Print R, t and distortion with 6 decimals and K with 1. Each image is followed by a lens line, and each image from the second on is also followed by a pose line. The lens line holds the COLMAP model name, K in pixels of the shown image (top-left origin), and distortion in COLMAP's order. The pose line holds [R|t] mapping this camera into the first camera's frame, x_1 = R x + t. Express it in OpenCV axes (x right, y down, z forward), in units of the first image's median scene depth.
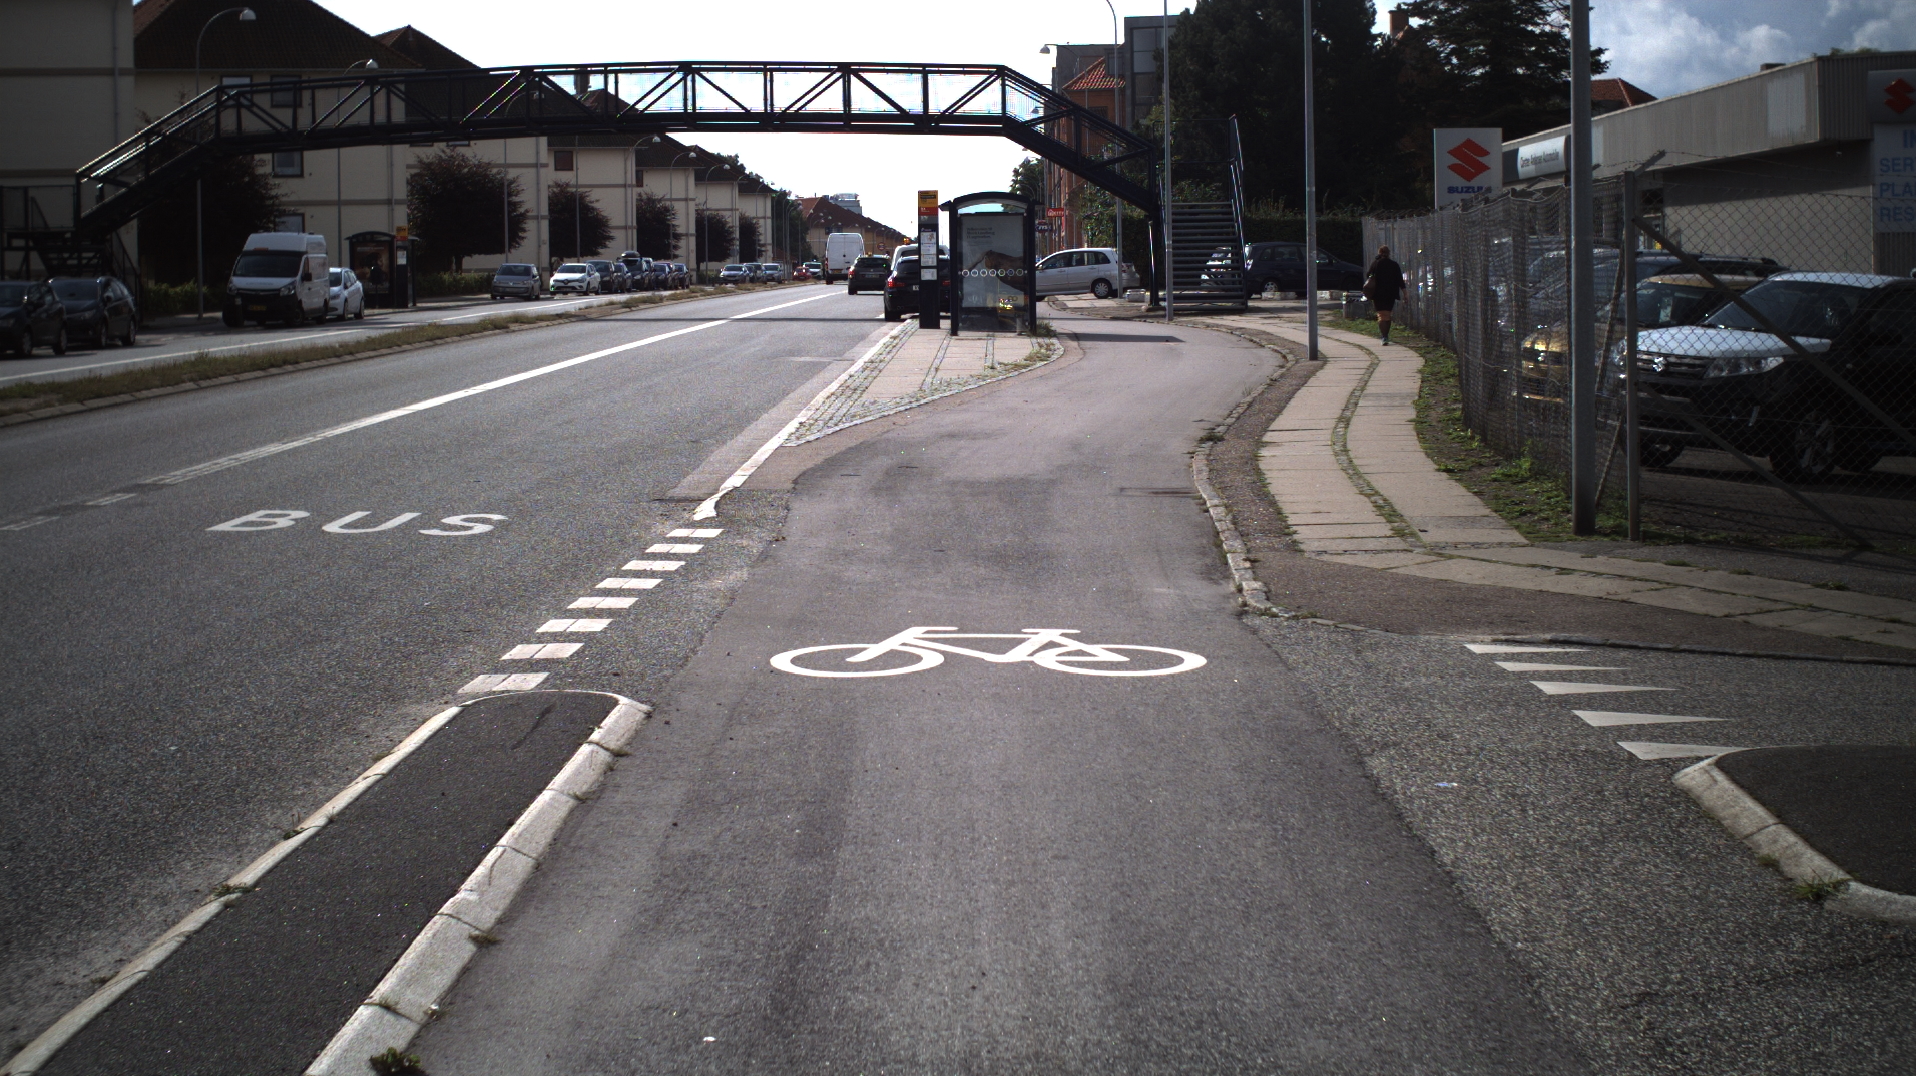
lens RADIAL K [[3412.6, 0, 958.0], [0, 3412.6, 538.0], [0, 0, 1]] dist [-0.298694, 0.431885]
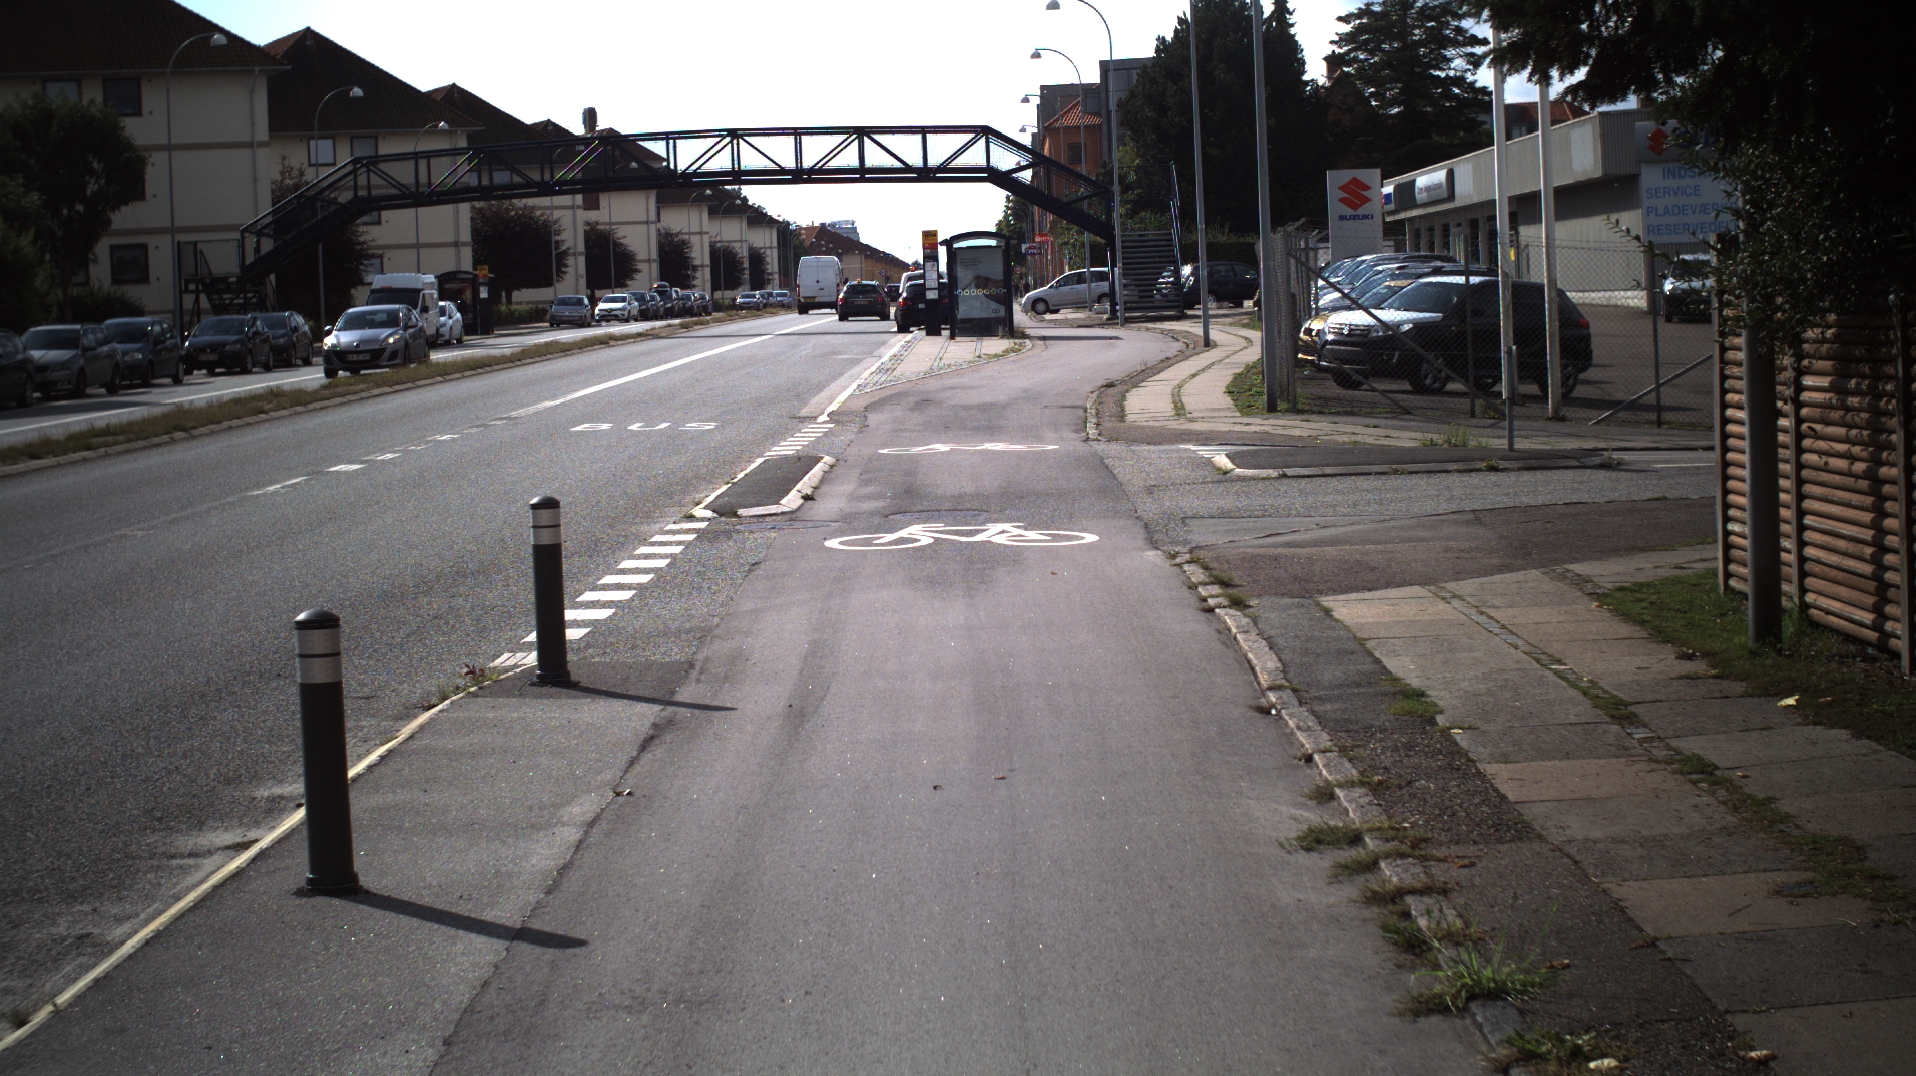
lens RADIAL K [[3412.6, 0, 958.0], [0, 3412.6, 538.0], [0, 0, 1]] dist [-0.298694, 0.431885]
pose [[0.999697, -0.024595, -0.001025, 0.000393], [0.024587, 0.999675, -0.006792, 0.020419], [0.001192, 0.006765, 0.999976, -0.249163]]
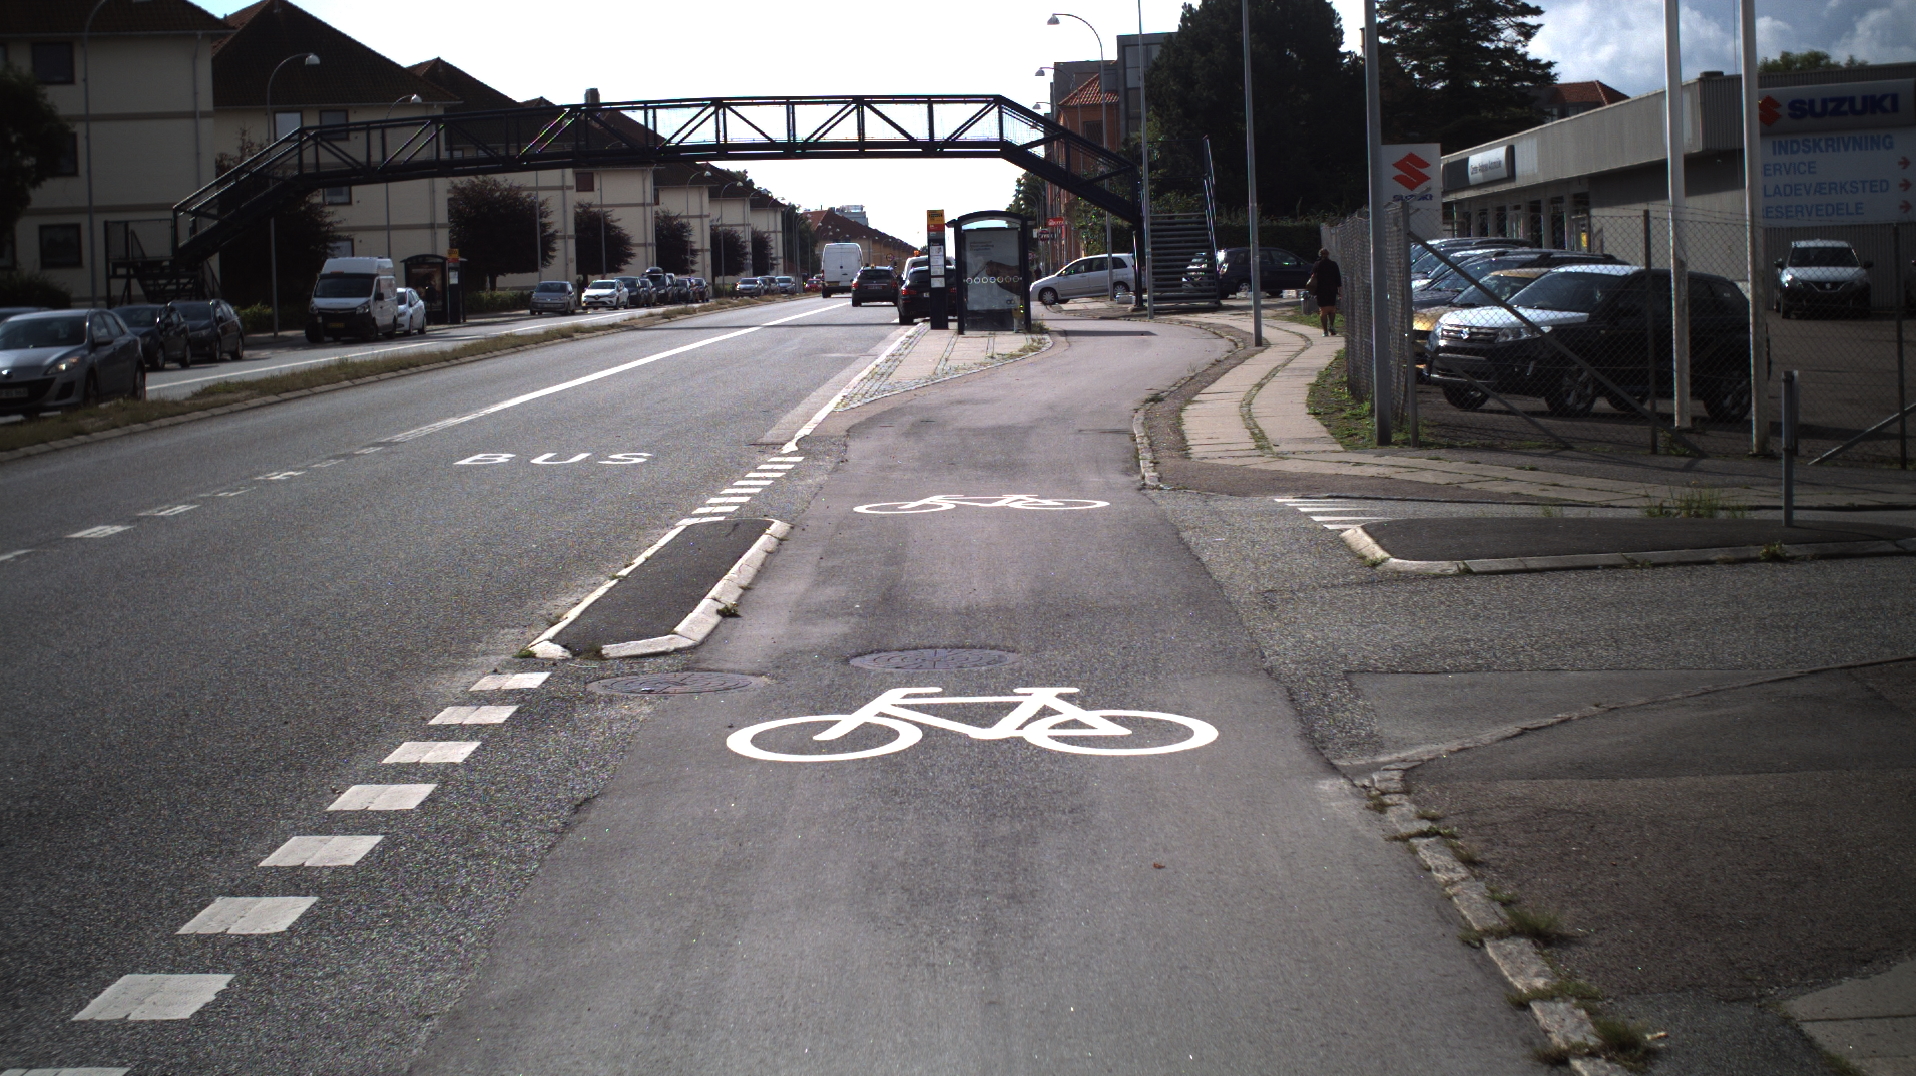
lens RADIAL K [[3412.6, 0, 958.0], [0, 3412.6, 538.0], [0, 0, 1]] dist [-0.298694, 0.431885]
pose [[0.999771, -0.021076, -0.003622, 0.000529], [0.021066, 0.999775, -0.002621, 0.009962], [0.003677, 0.002544, 0.999990, -0.124625]]
